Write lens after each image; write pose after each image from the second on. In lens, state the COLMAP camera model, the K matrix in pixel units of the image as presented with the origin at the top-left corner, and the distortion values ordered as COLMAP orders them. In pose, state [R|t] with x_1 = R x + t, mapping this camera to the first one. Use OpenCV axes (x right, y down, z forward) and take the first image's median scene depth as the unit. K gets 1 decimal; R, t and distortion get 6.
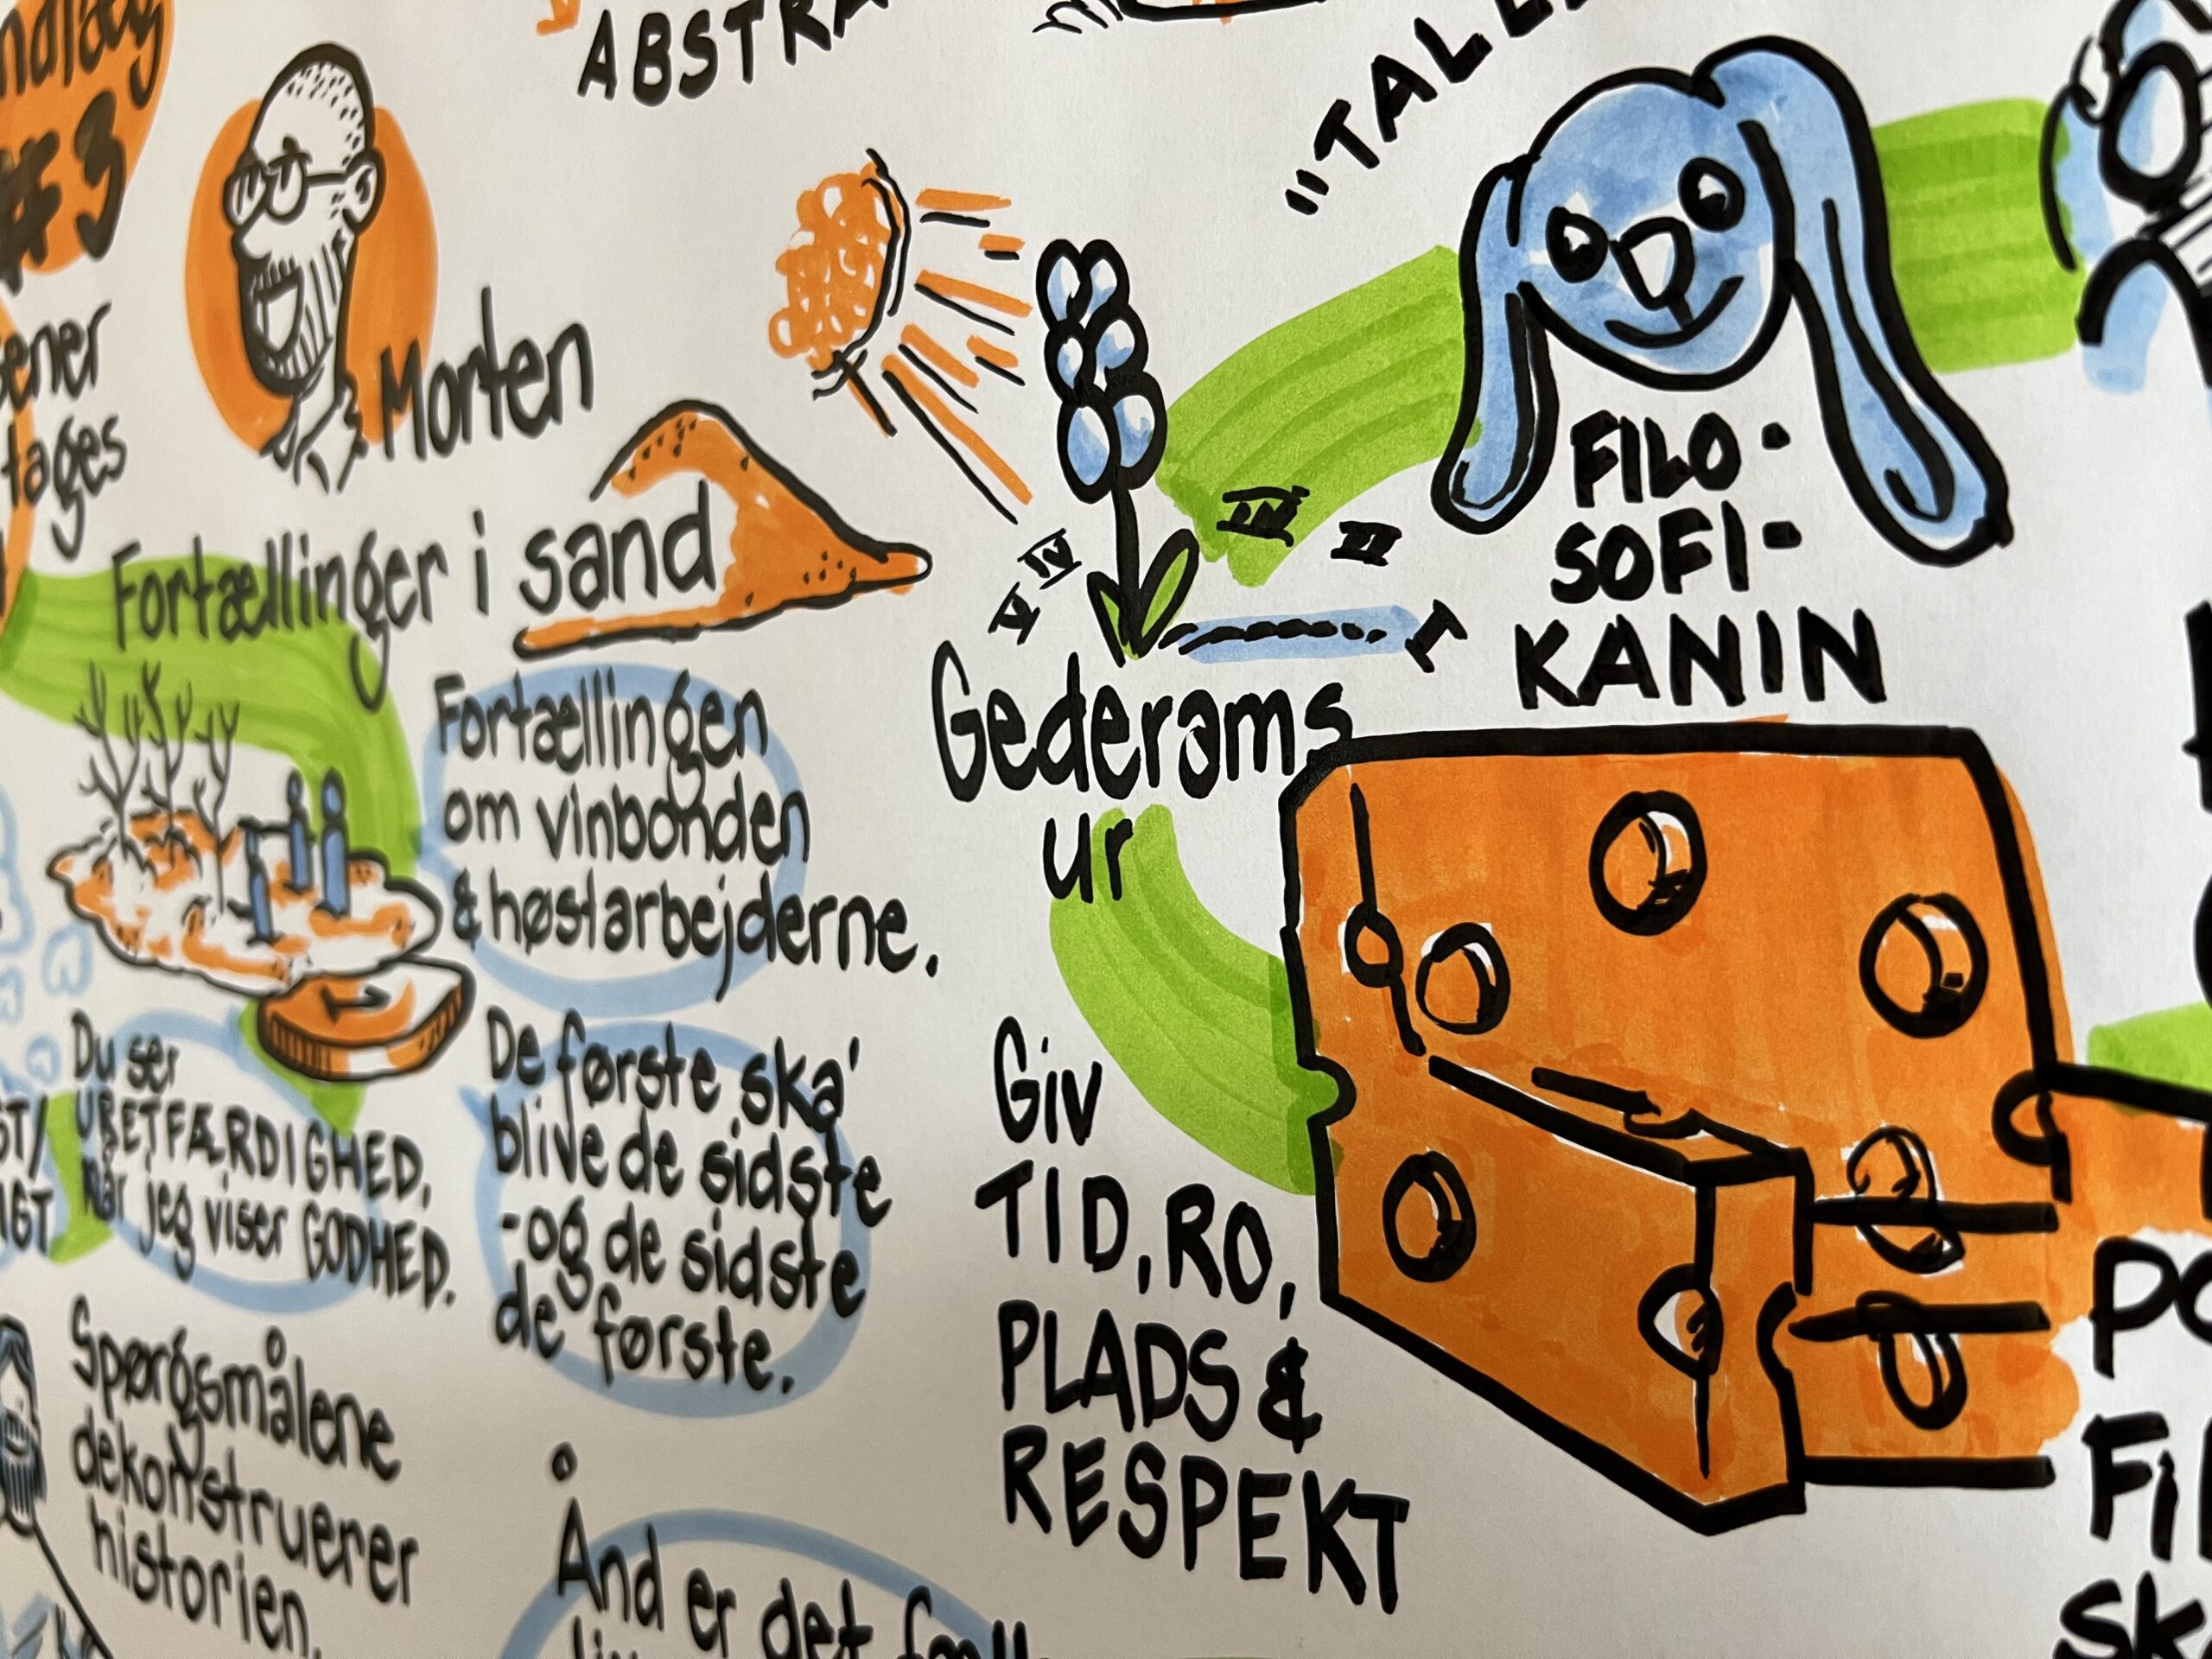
lens RADIAL K [[1742.3, 0, 1106.0], [0, 1742.3, 829.5], [0, 0, 1]] dist [0.008129, -0.044720]
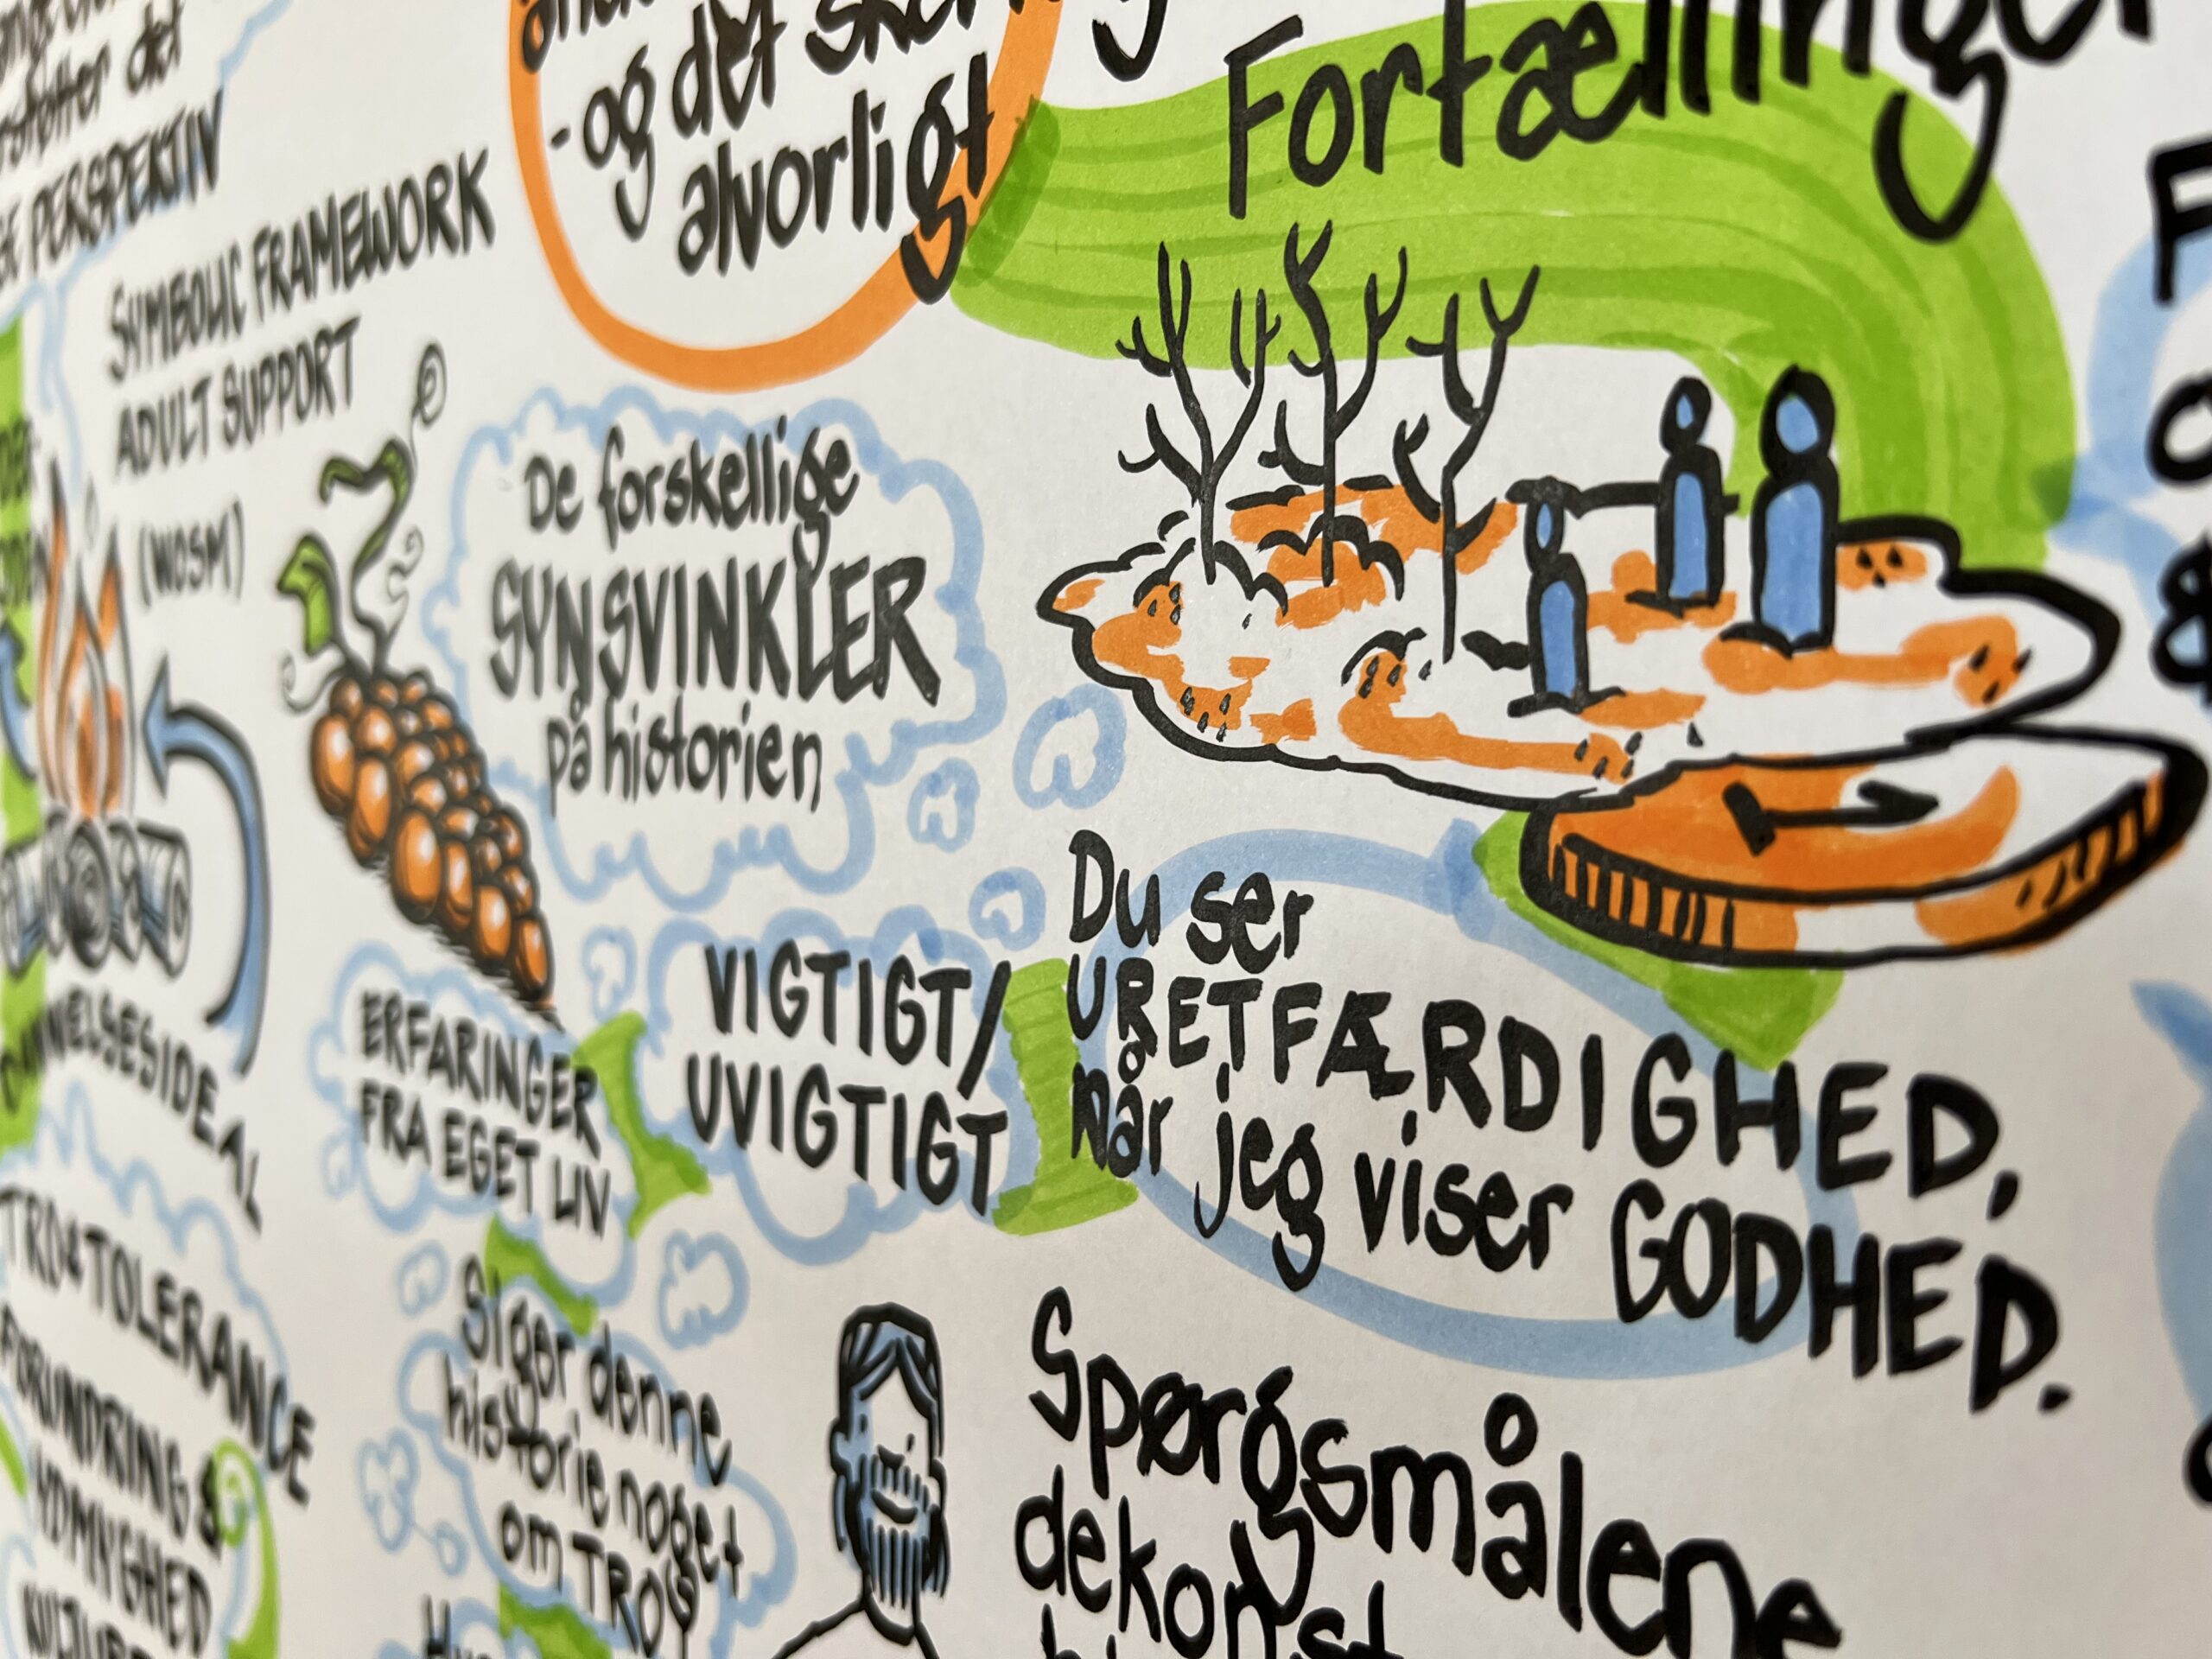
lens RADIAL K [[1725.0, 0, 1106.0], [0, 1725.0, 829.5], [0, 0, 1]] dist [0.074988, -0.238508]
pose [[0.987007, 0.051103, -0.152337, -0.617275], [-0.047812, 0.998539, 0.025196, 0.110758], [0.153401, -0.017585, 0.988007, 0.494431]]
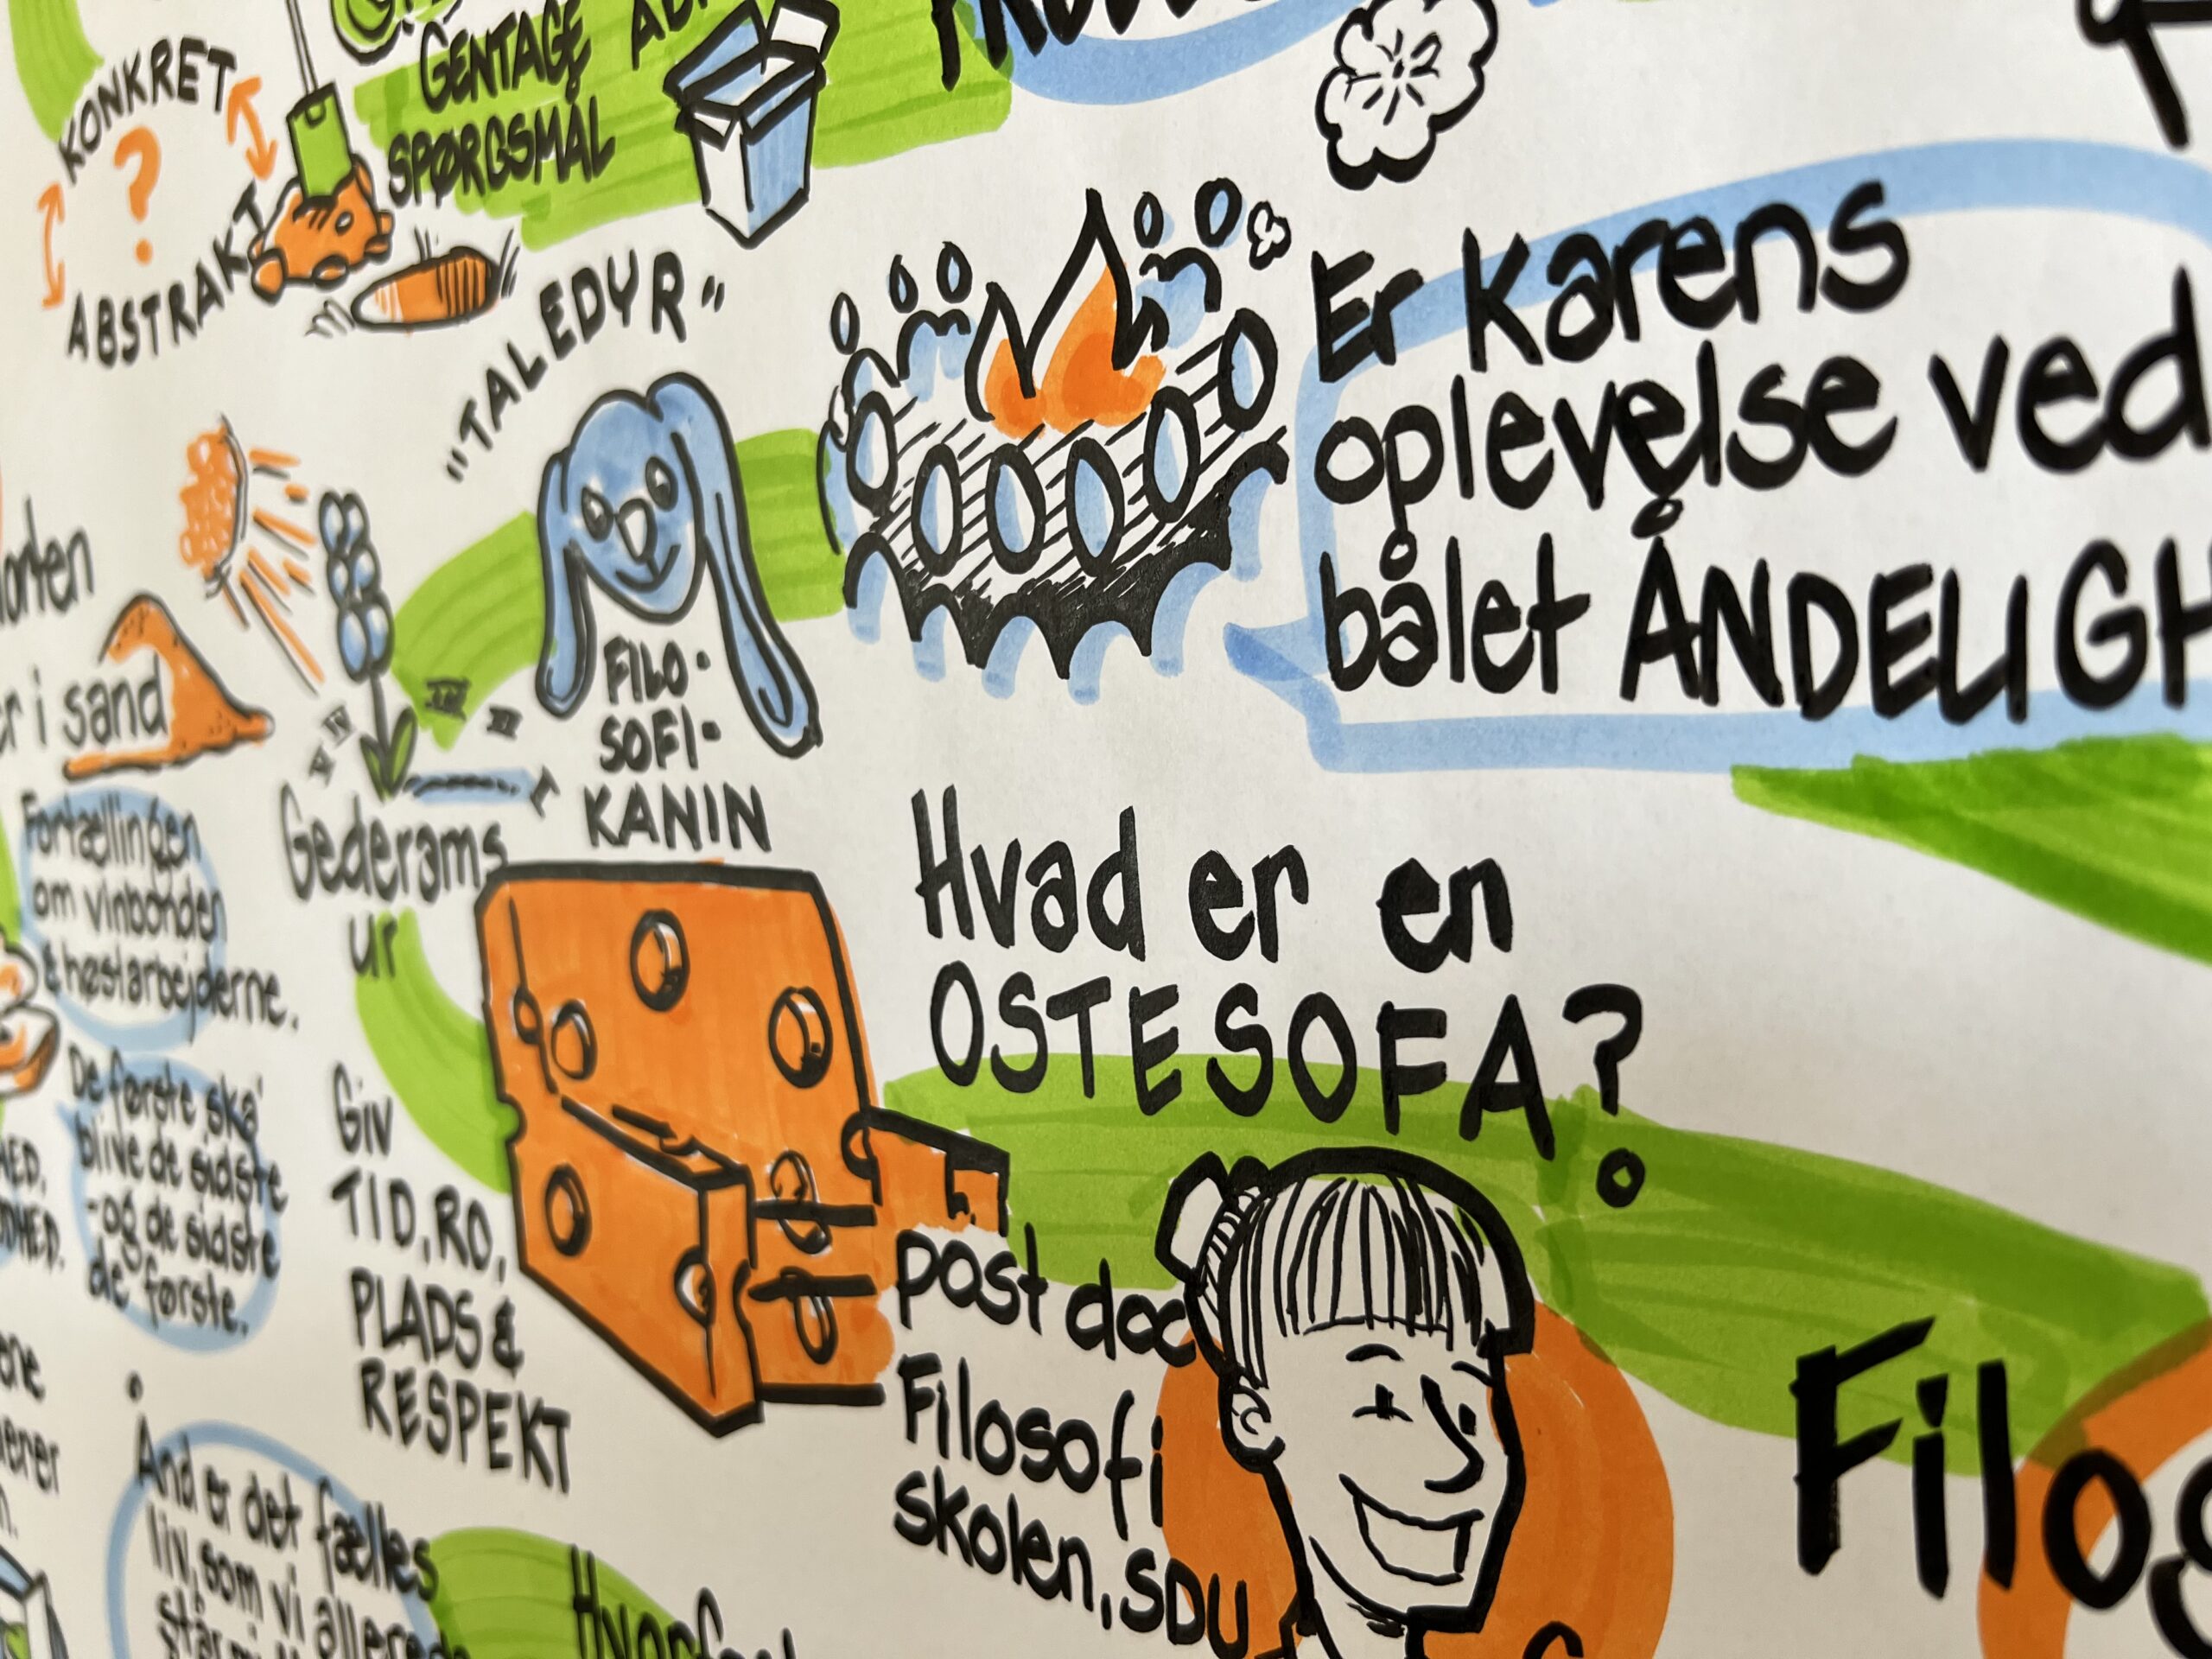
lens RADIAL K [[1742.3, 0, 1106.0], [0, 1742.3, 829.5], [0, 0, 1]] dist [0.008129, -0.044720]
pose [[0.997082, -0.023183, -0.072729, 0.544744], [0.025767, 0.999062, 0.034792, -0.088213], [0.071854, -0.036564, 0.996745, -0.253196]]
